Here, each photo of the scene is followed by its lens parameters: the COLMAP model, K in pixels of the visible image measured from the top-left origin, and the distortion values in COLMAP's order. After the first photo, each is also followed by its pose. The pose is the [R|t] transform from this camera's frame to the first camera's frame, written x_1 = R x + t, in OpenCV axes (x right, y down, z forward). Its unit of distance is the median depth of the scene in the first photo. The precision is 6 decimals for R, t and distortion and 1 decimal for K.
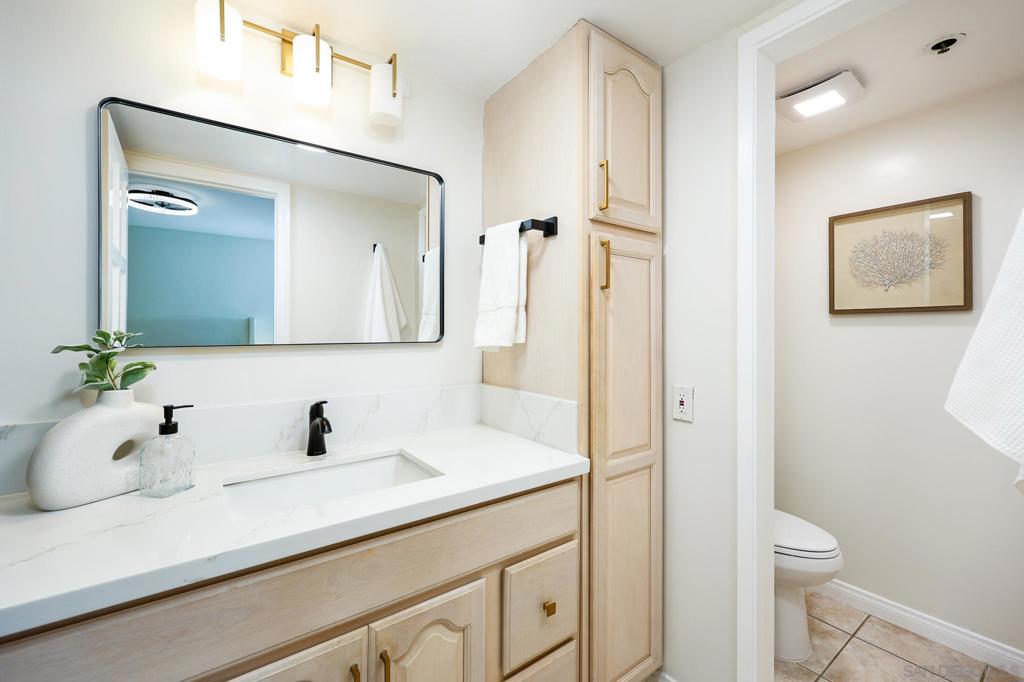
lens RADIAL K [[422.9, 0, 512.9], [0, 422.9, 333.6], [0, 0, 1]] dist [0.001695, -0.000220]
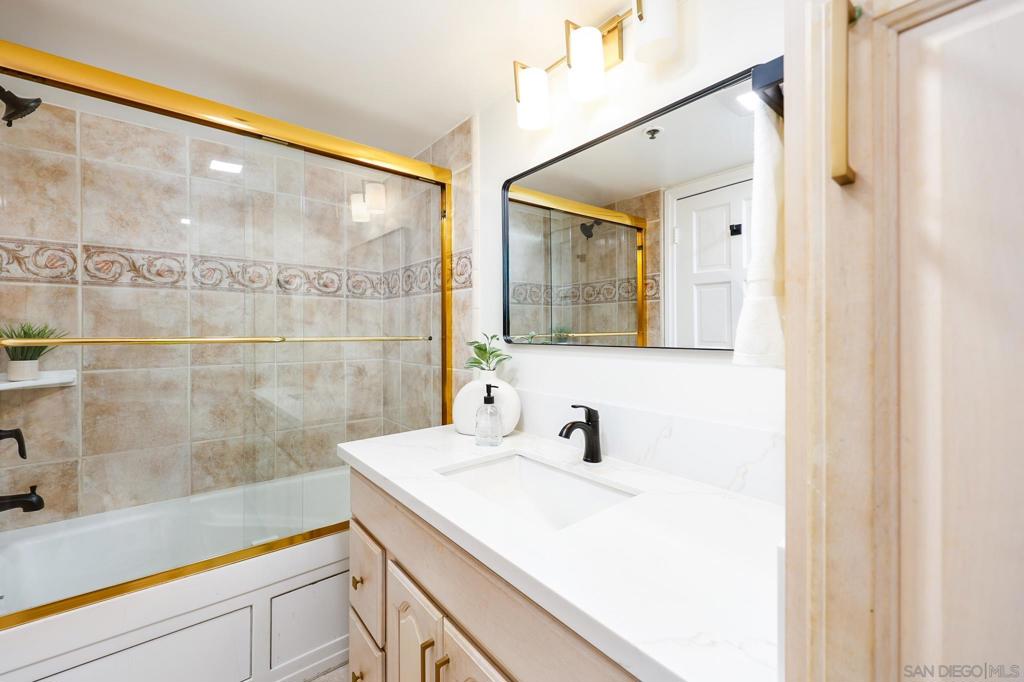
lens RADIAL K [[422.9, 0, 513.7], [0, 422.9, 335.6], [0, 0, 1]] dist [0.001695, -0.000220]
pose [[0.048483, 0.000317, -0.998824, 0.624487], [-0.006902, 0.999976, -0.000018, 0.004402], [0.998800, 0.006895, 0.048485, 1.013490]]
